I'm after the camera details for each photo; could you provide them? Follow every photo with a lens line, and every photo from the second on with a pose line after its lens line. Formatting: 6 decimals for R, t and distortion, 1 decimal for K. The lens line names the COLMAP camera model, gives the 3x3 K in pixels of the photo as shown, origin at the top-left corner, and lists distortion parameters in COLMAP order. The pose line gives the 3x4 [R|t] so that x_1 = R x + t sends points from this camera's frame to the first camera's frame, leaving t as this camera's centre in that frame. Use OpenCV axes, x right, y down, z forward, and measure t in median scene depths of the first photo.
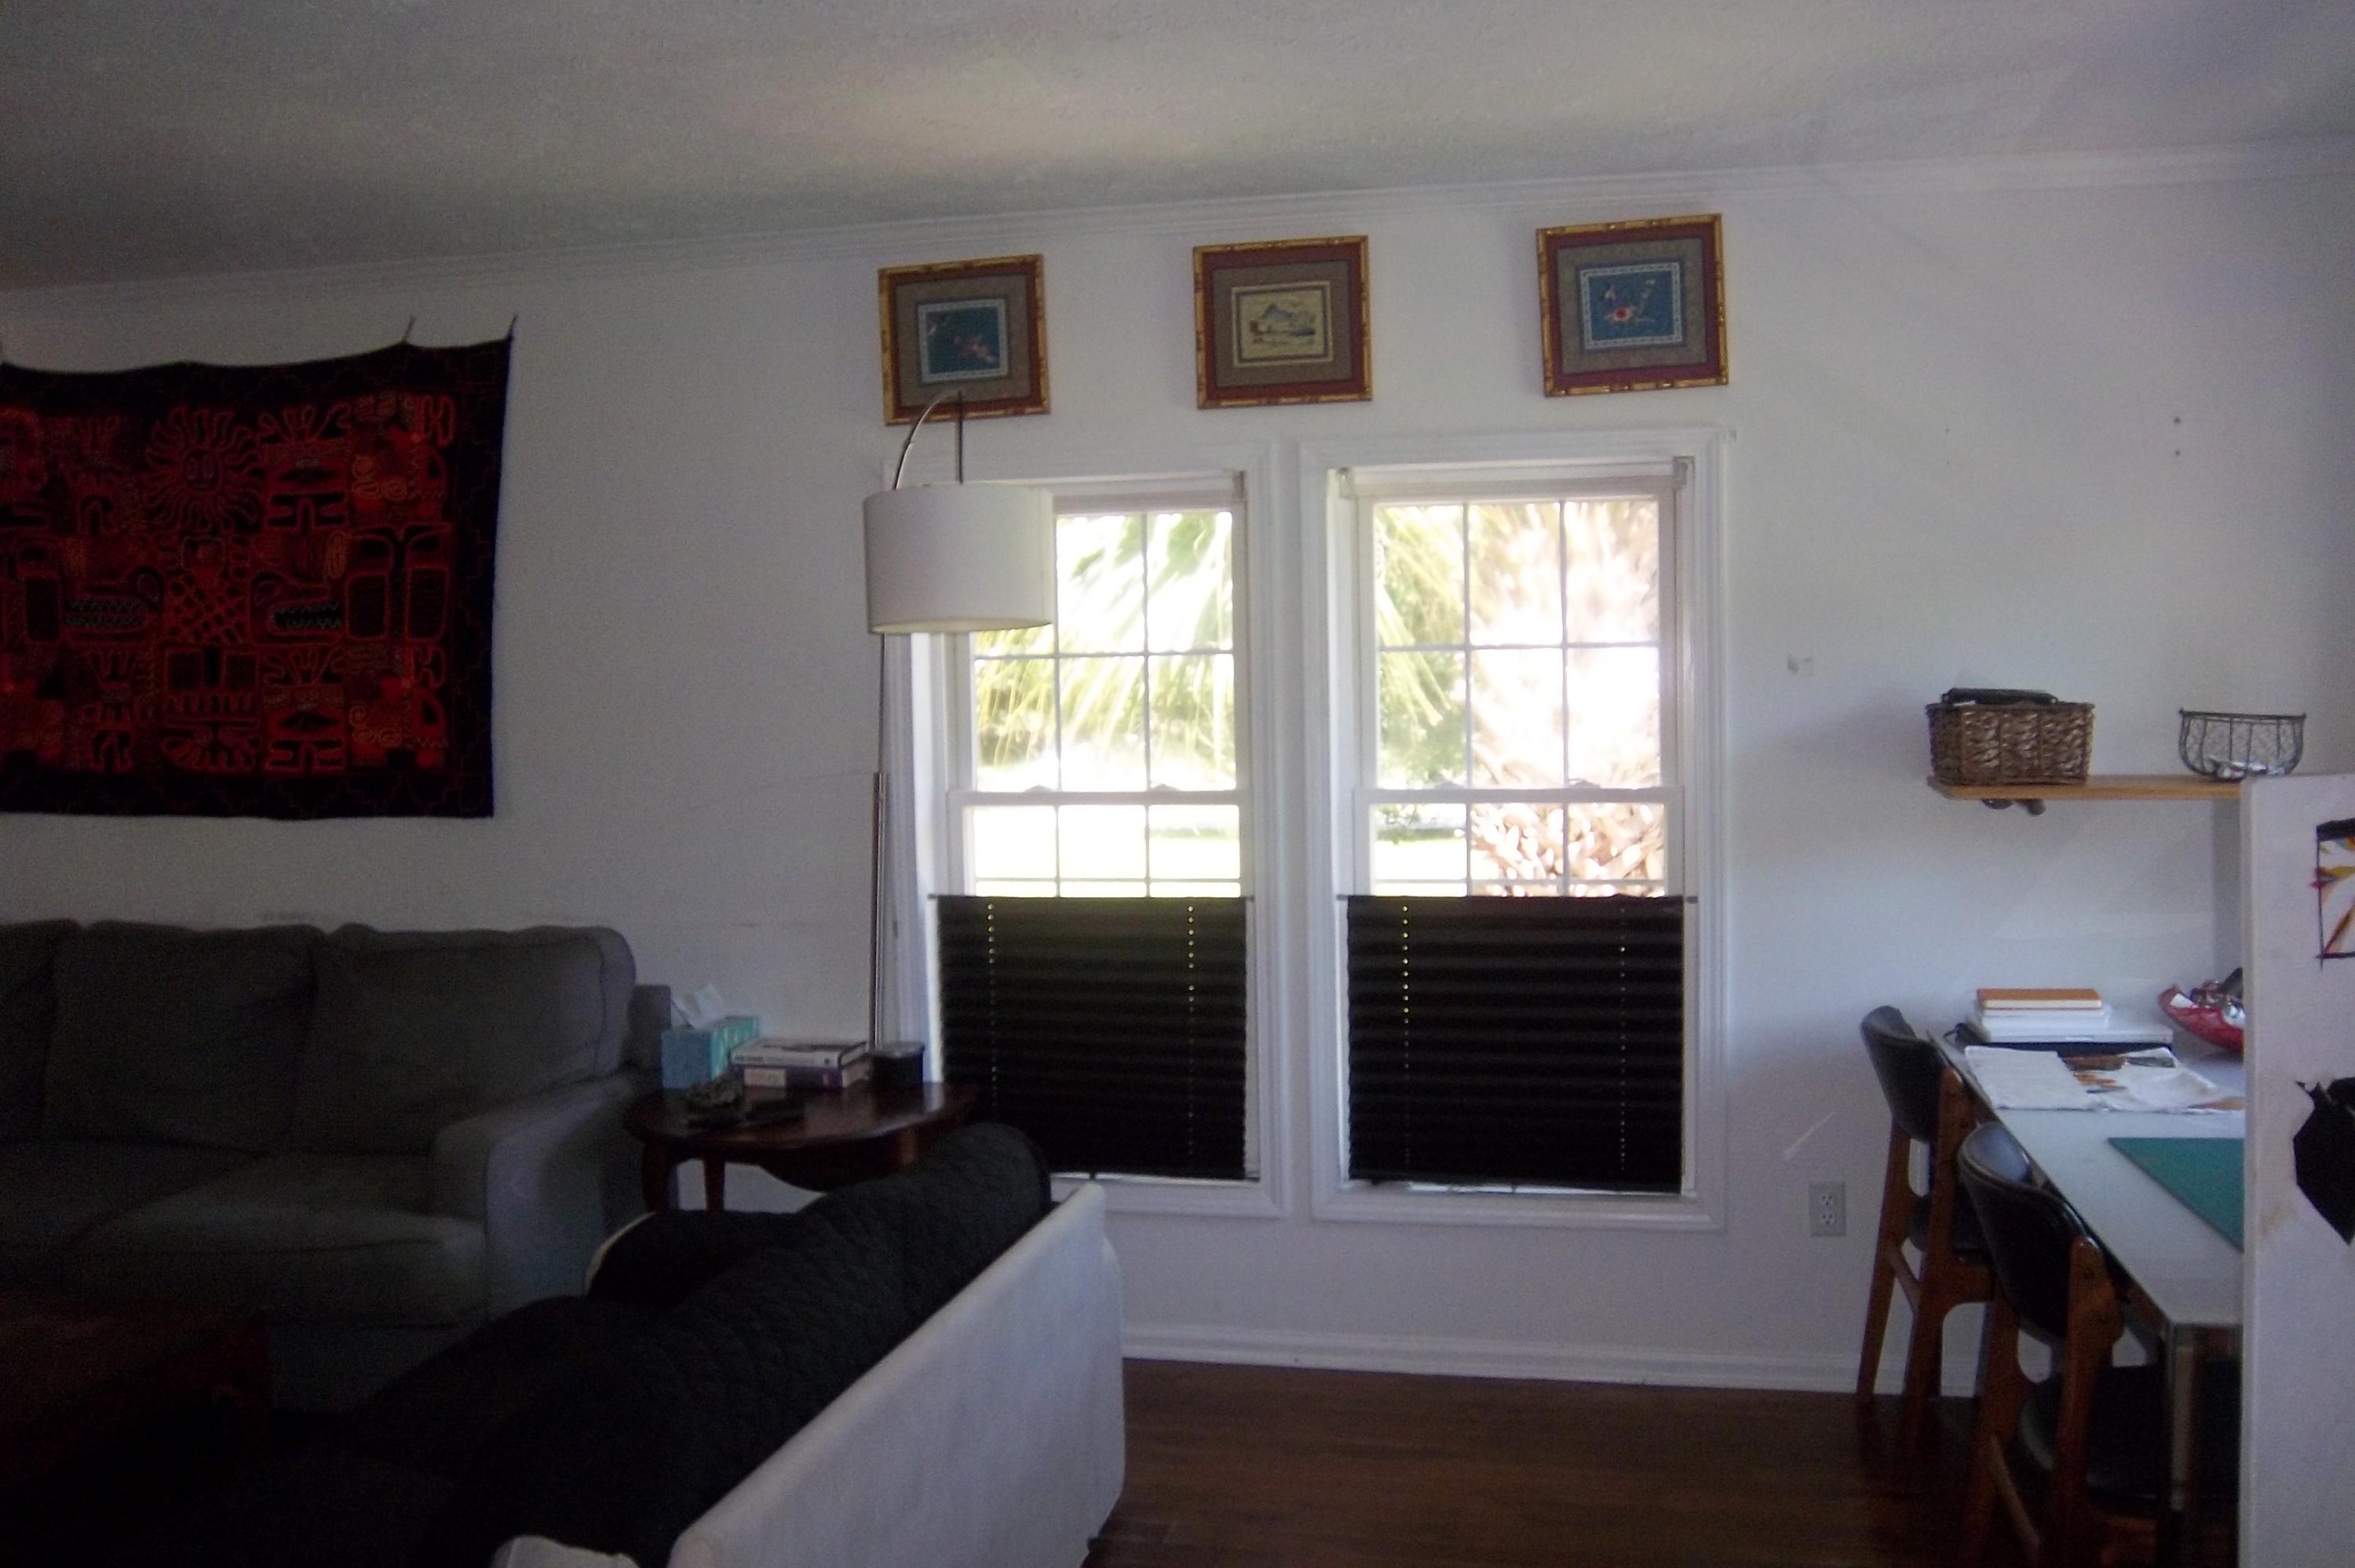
lens RADIAL K [[2010.4, 0, 1189.7], [0, 2010.4, 779.2], [0, 0, 1]] dist [-0.115679, 0.087587]
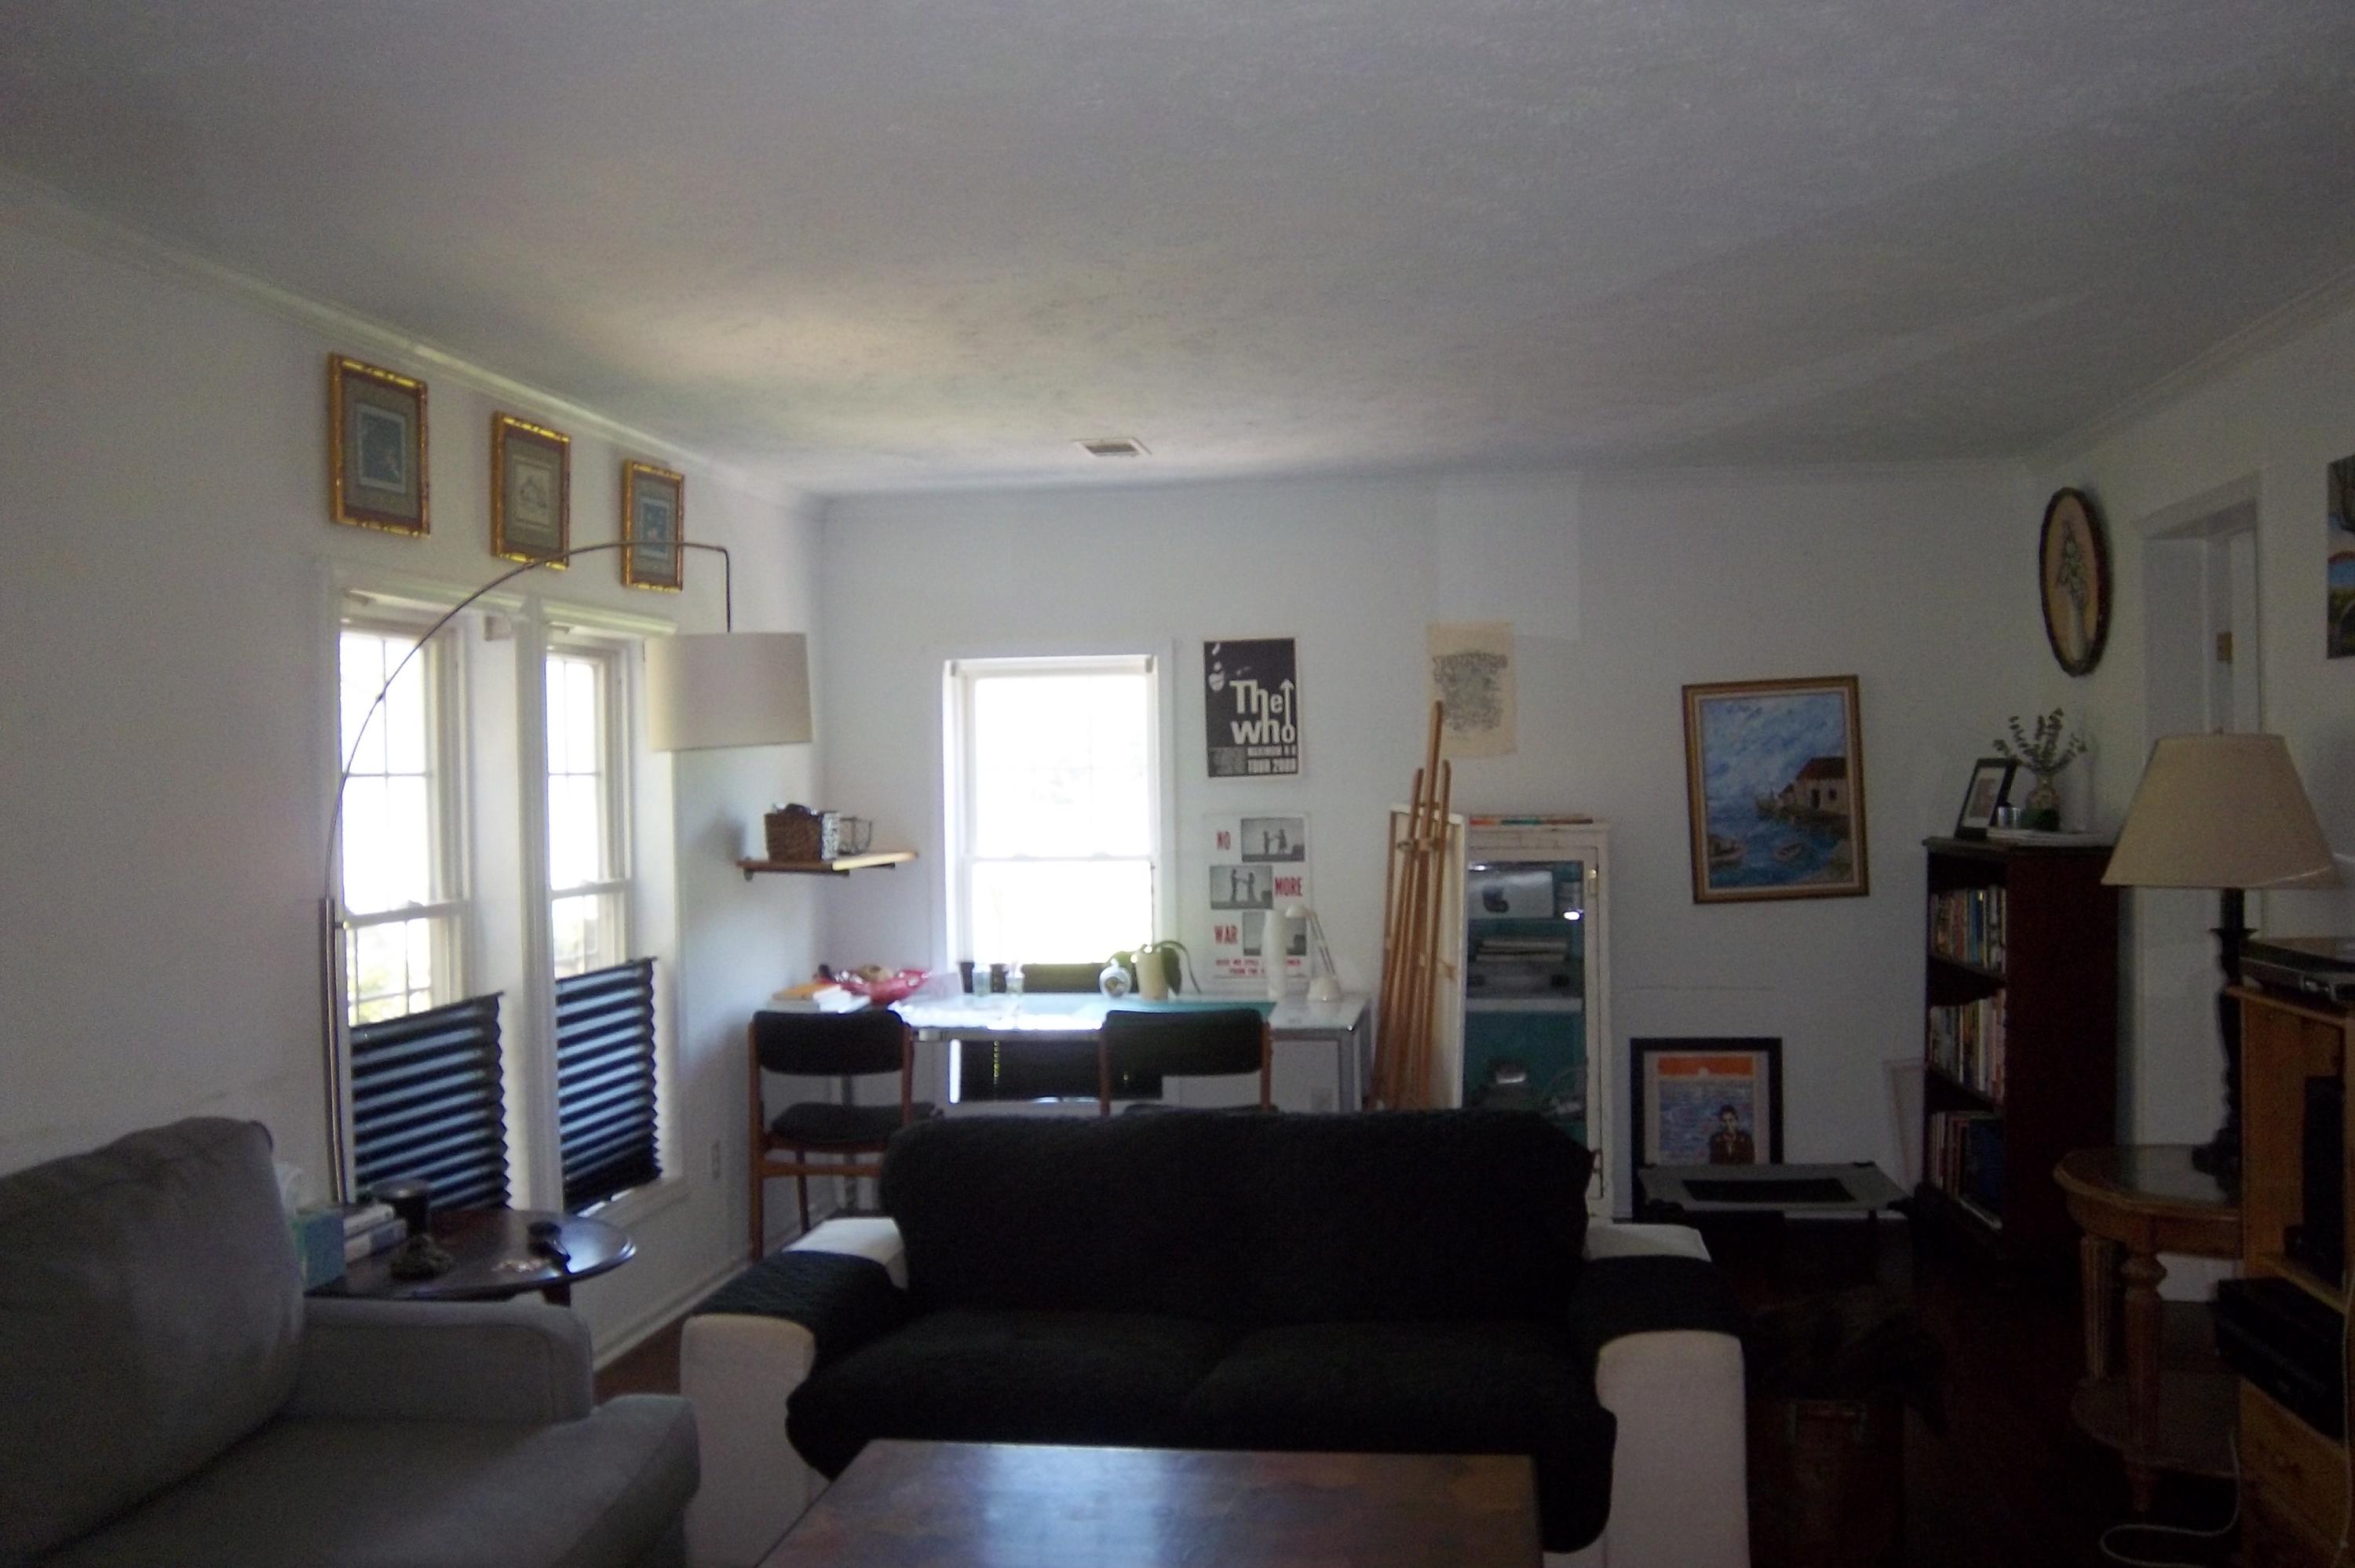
lens RADIAL K [[2016.1, 0, 1197.8], [0, 2016.1, 779.1], [0, 0, 1]] dist [-0.107365, 0.099640]
pose [[-0.065290, 0.012490, 0.997788, -1.102580], [0.046698, 0.998864, -0.009448, -0.031781], [-0.996773, 0.045978, -0.065799, 0.677083]]
